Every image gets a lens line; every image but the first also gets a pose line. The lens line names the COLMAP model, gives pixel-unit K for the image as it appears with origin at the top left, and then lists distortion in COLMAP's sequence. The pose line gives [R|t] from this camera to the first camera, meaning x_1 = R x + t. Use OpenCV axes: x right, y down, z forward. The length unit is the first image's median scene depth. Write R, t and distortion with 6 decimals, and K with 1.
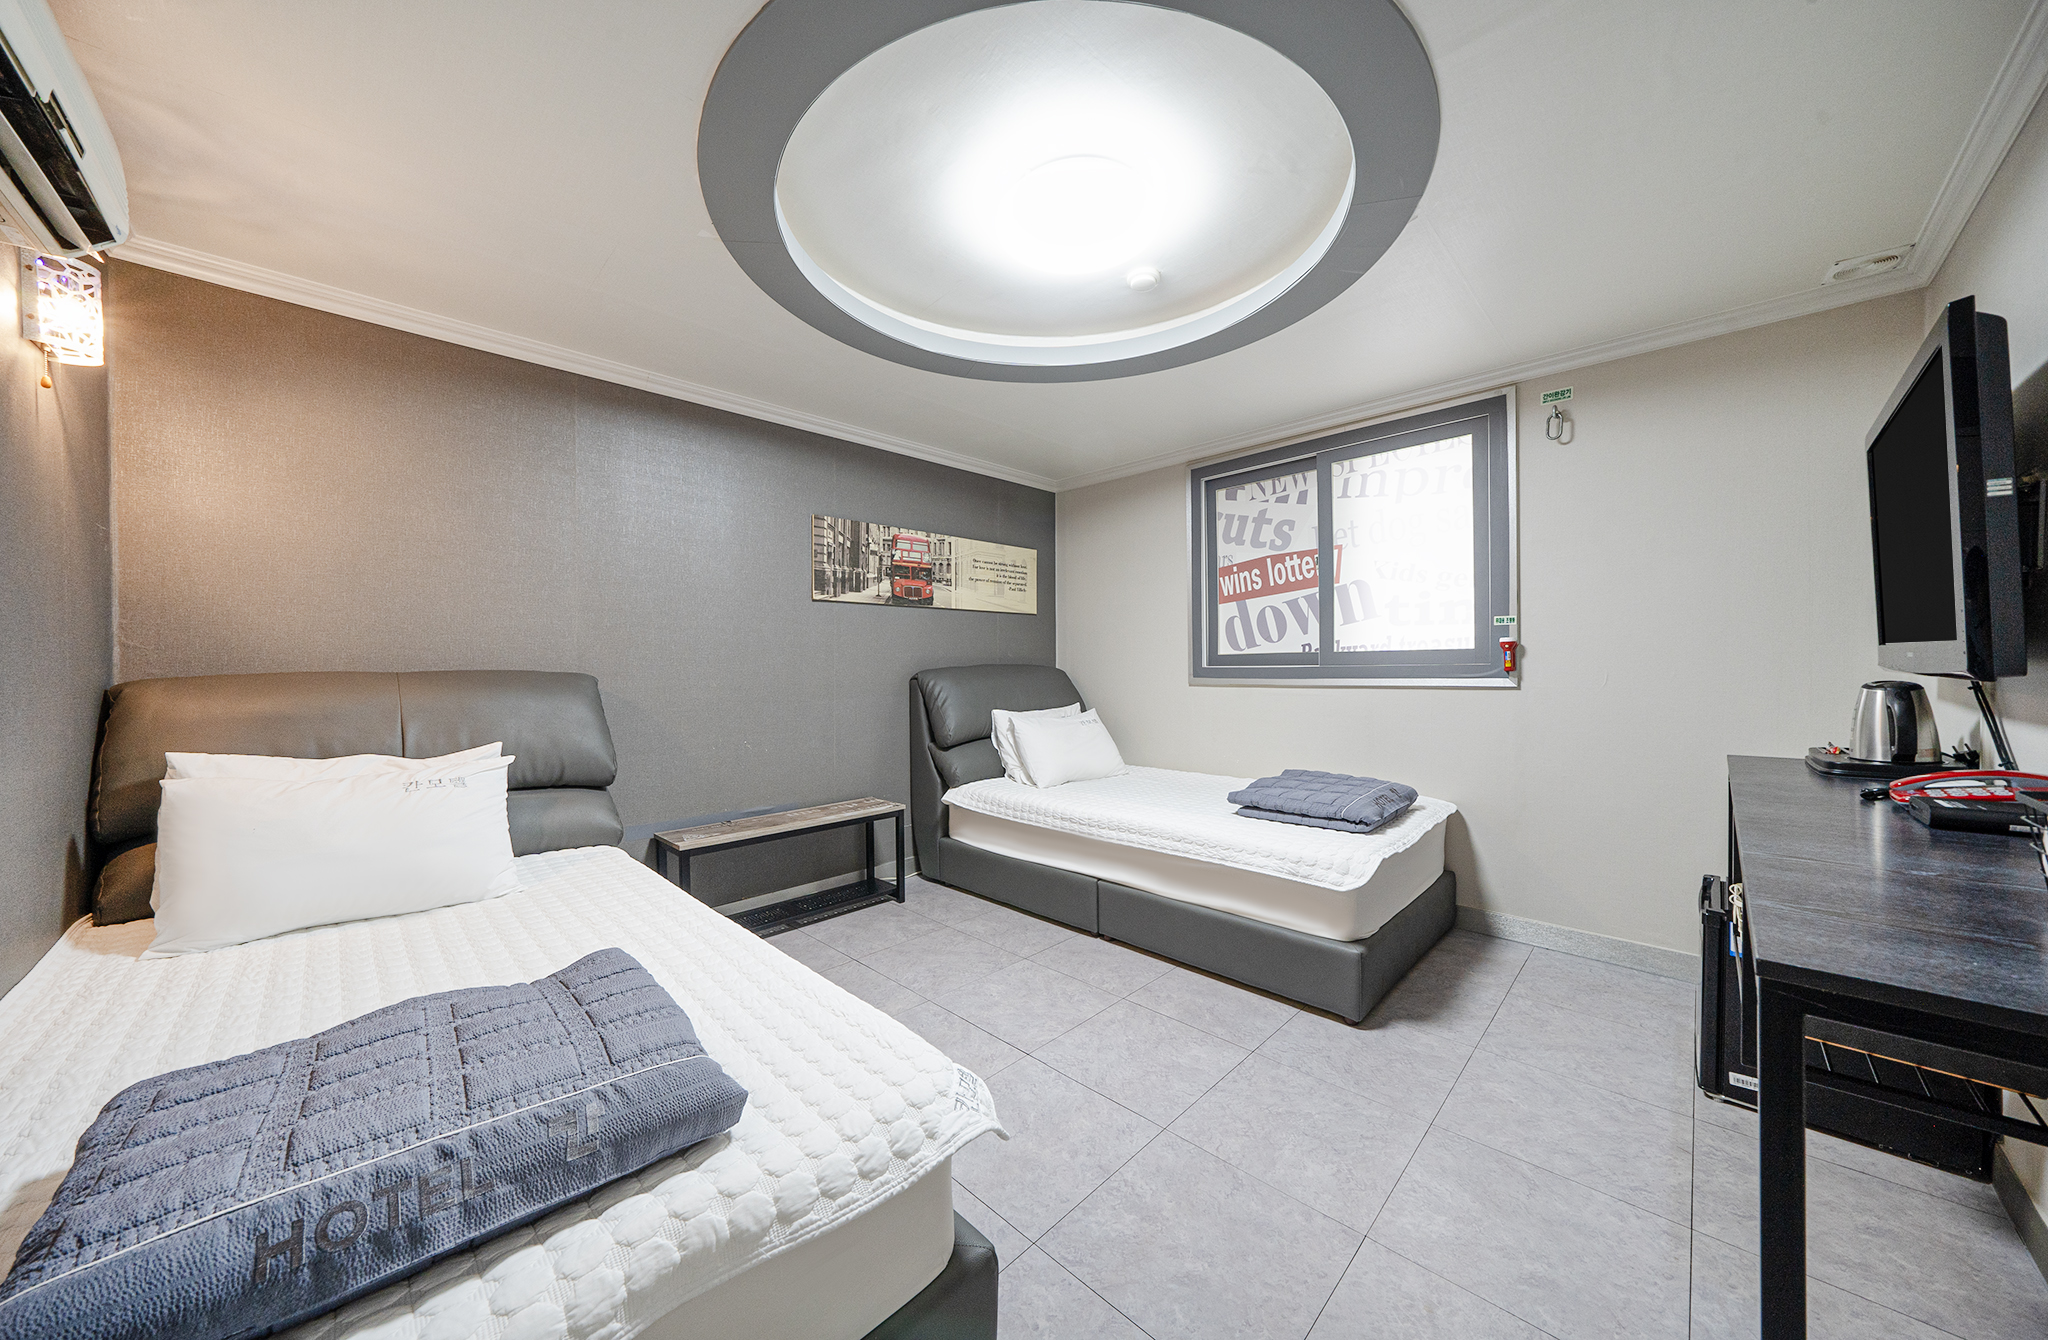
lens RADIAL K [[689.2, 0, 1032.7], [0, 689.2, 664.1], [0, 0, 1]] dist [-0.004888, 0.000352]
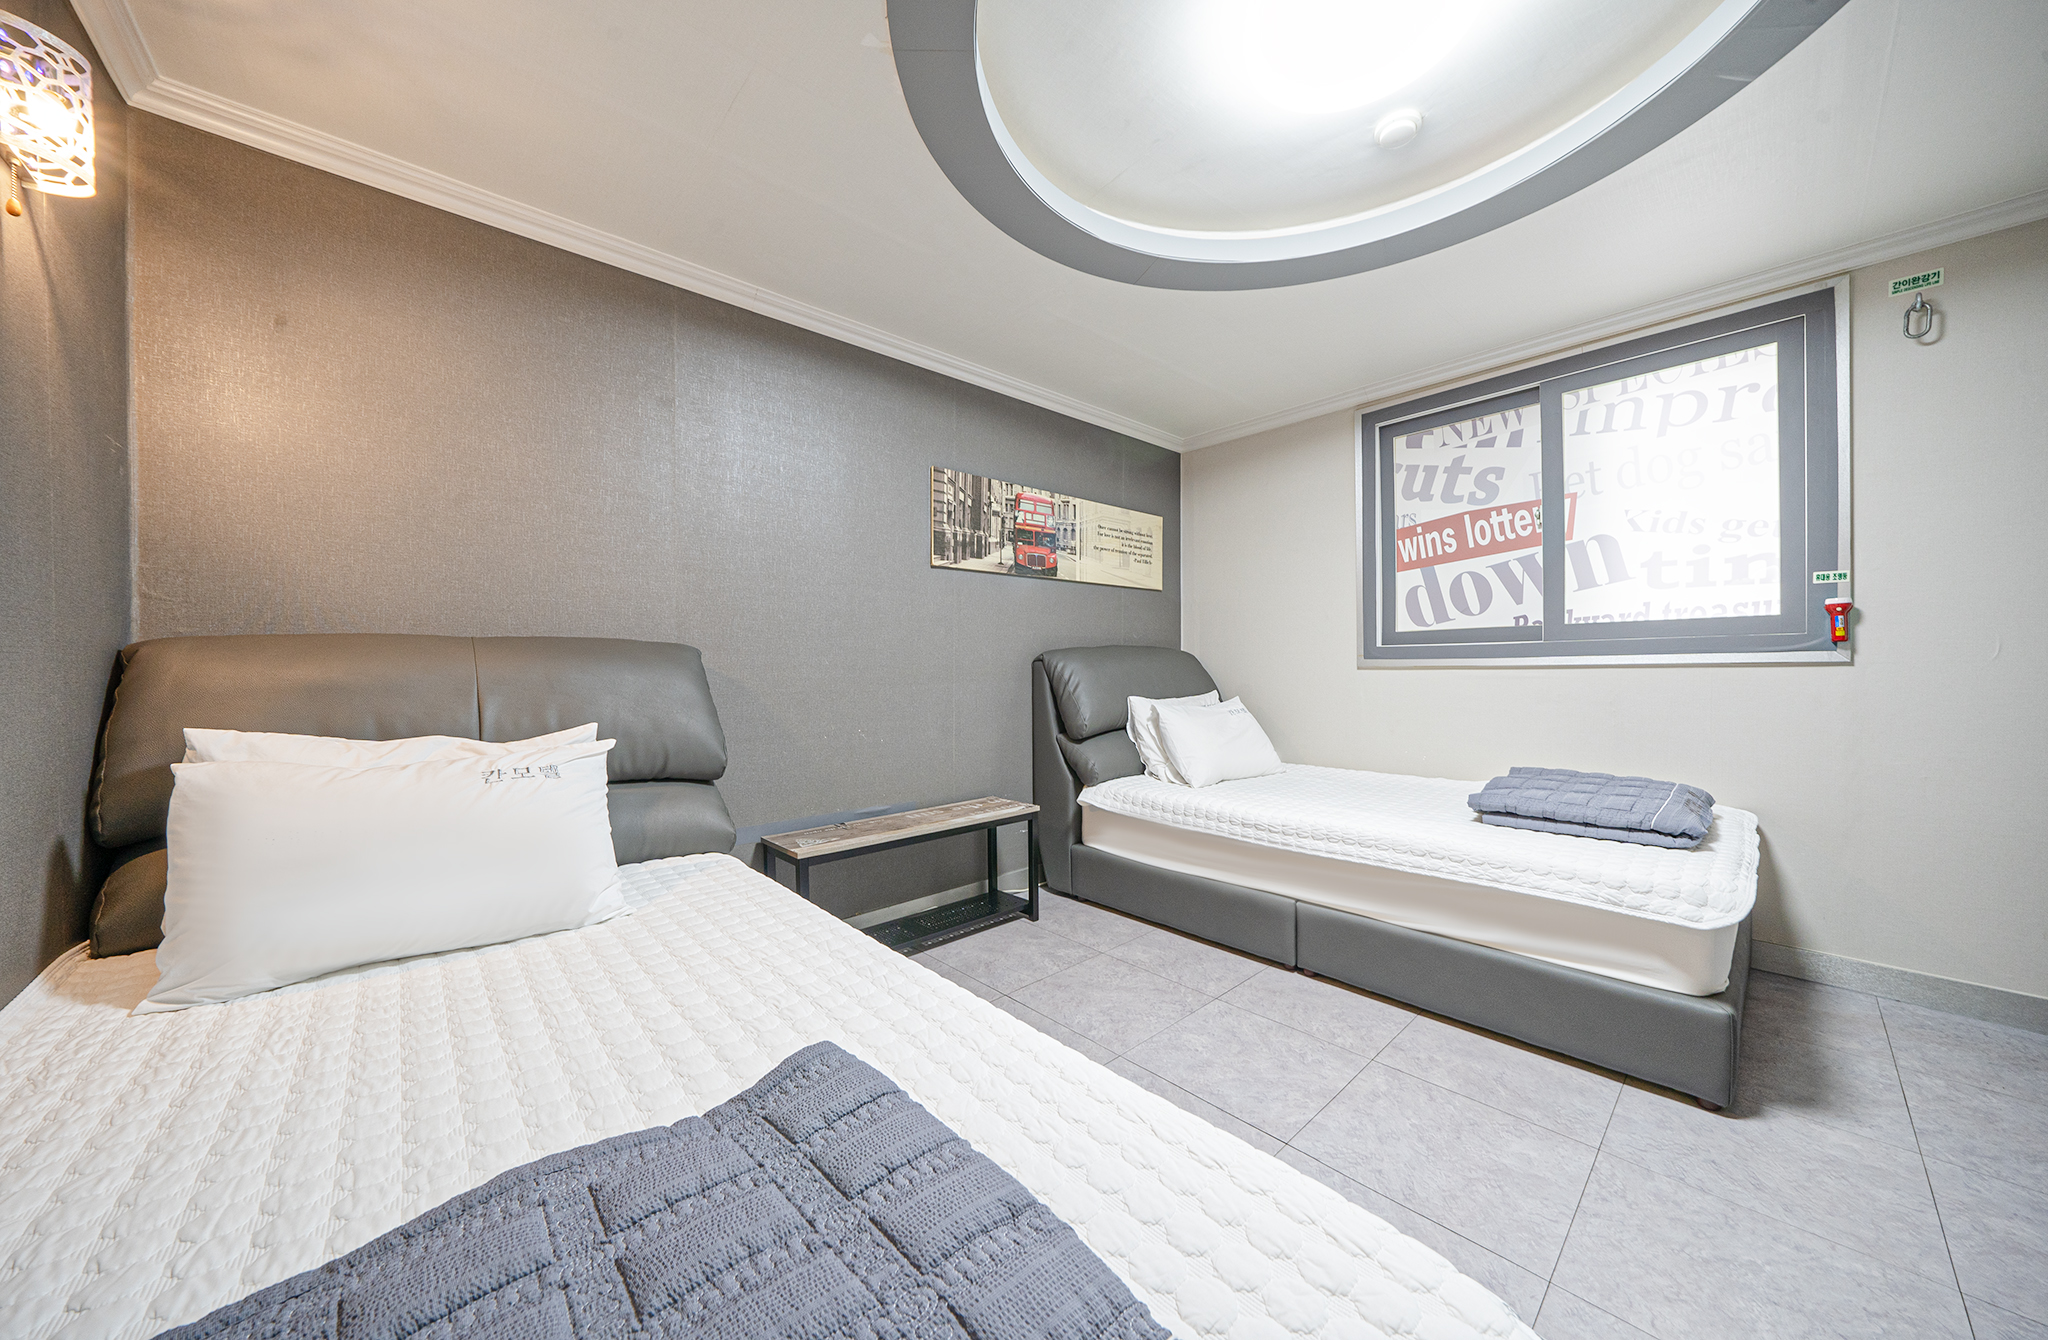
lens RADIAL K [[689.2, 0, 1034.4], [0, 689.2, 663.5], [0, 0, 1]] dist [-0.004888, 0.000352]
pose [[0.998674, -0.000487, -0.051472, -0.185410], [0.000342, 0.999996, -0.002836, 0.038845], [0.051473, 0.002815, 0.998670, 0.188009]]
